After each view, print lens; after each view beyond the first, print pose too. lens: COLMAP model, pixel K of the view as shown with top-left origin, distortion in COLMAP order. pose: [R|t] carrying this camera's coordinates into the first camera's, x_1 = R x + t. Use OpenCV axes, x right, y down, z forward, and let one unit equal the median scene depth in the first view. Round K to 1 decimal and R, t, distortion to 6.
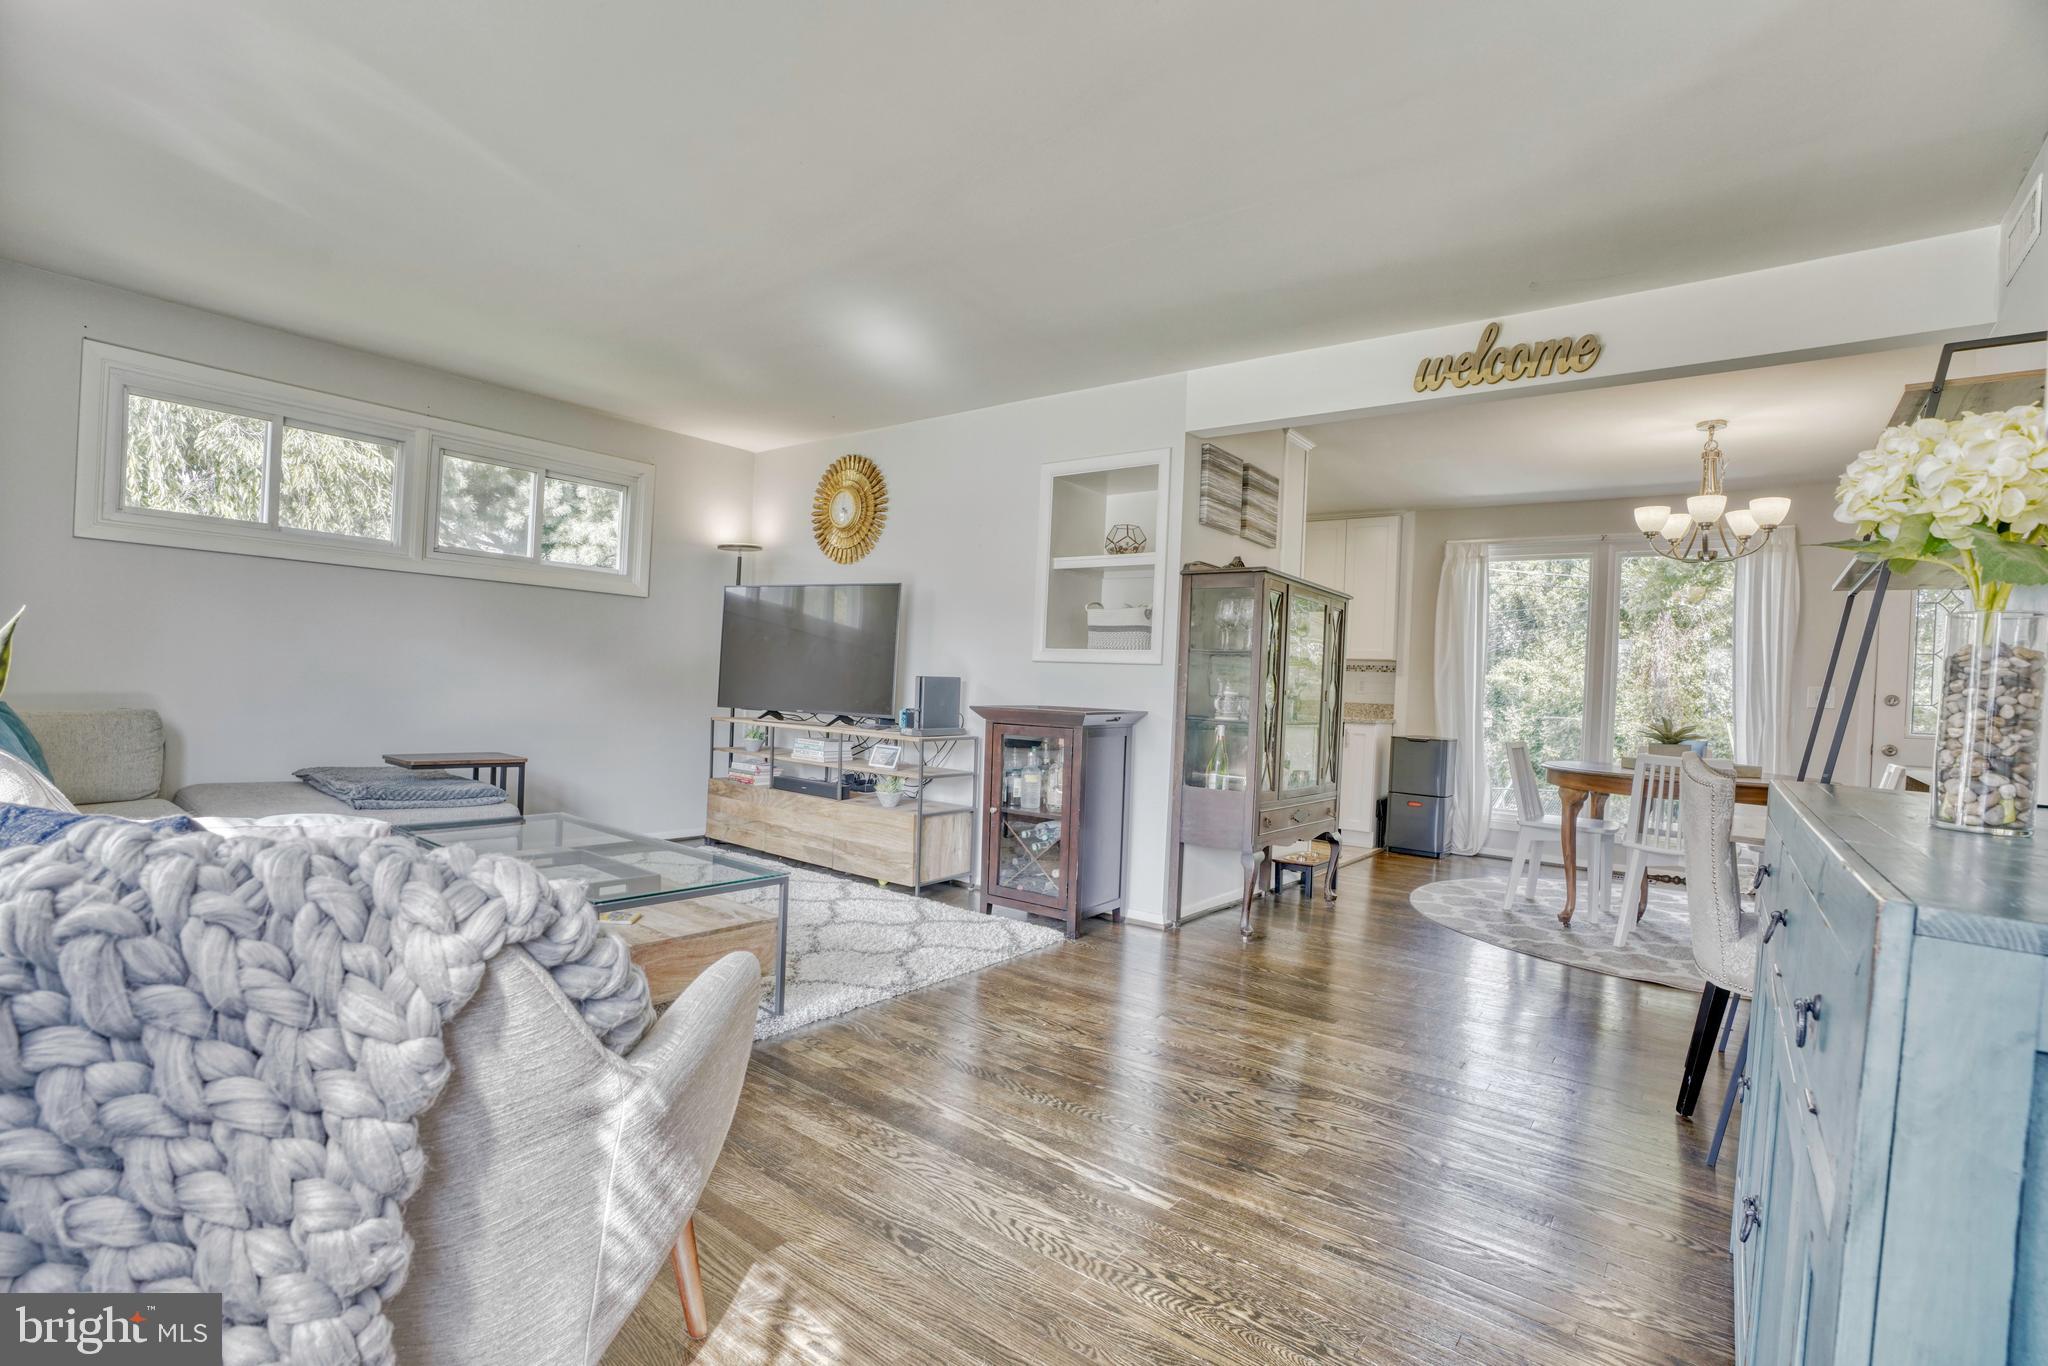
lens RADIAL K [[942.8, 0, 1006.9], [0, 942.8, 687.7], [0, 0, 1]] dist [-0.070571, 0.027095]
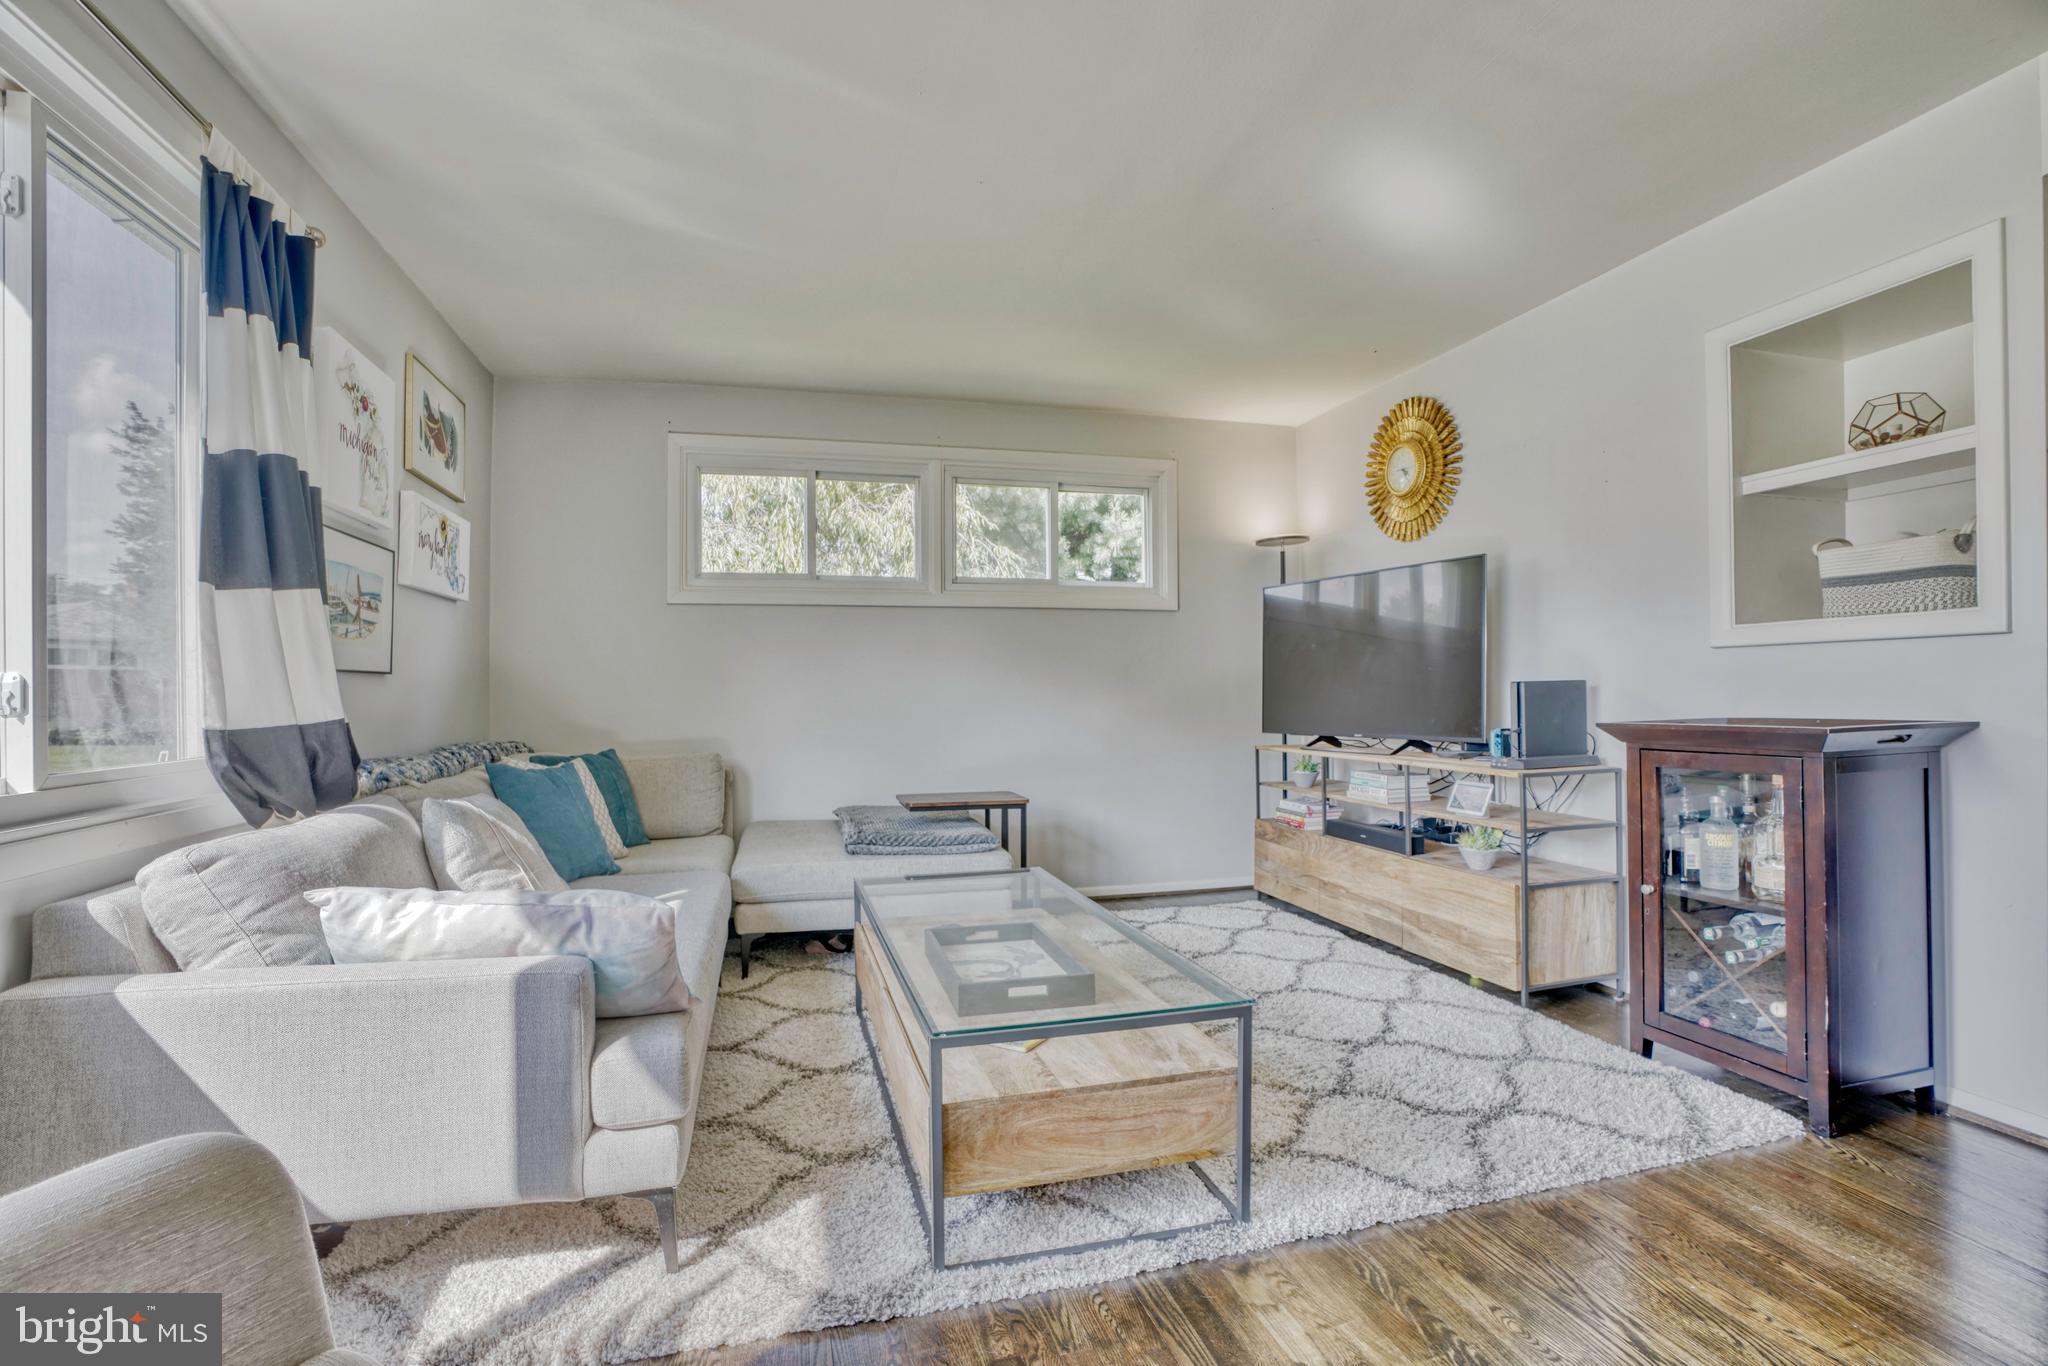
lens RADIAL K [[942.8, 0, 1006.9], [0, 942.8, 687.7], [0, 0, 1]] dist [-0.070571, 0.027095]
pose [[0.797251, -0.055245, -0.601114, 0.017326], [0.042433, 0.998469, -0.035486, 0.000291], [0.602154, 0.002784, 0.798375, 0.246430]]
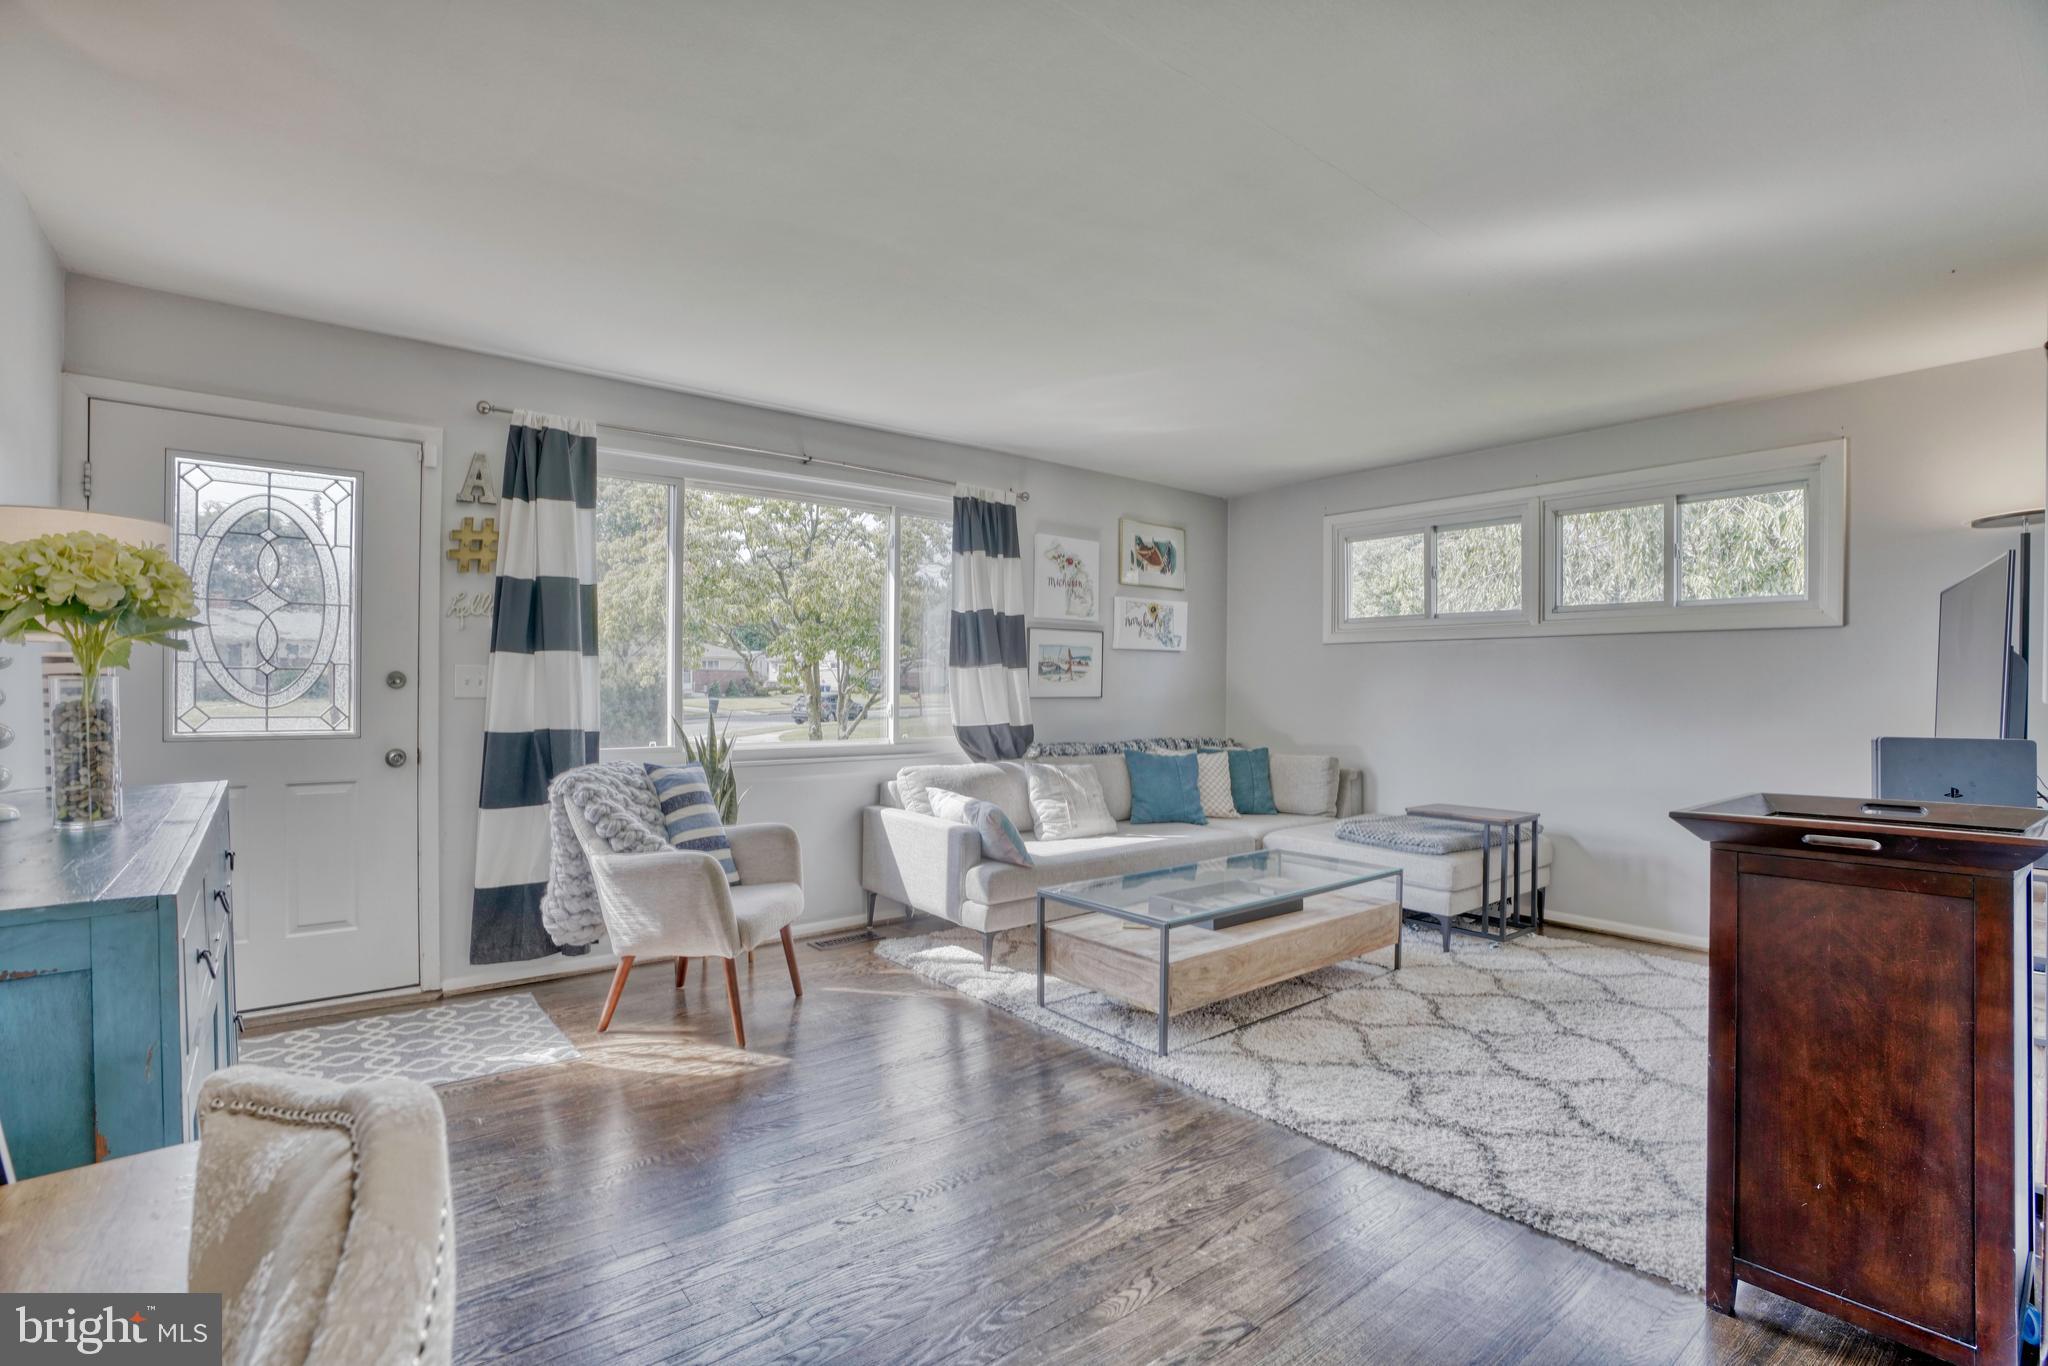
lens RADIAL K [[942.8, 0, 1006.9], [0, 942.8, 687.7], [0, 0, 1]] dist [-0.070571, 0.027095]
pose [[-0.226863, -0.045709, -0.972853, 0.522916], [-0.020937, 0.998896, -0.042050, -0.009579], [0.973702, 0.010829, -0.227570, 0.666432]]
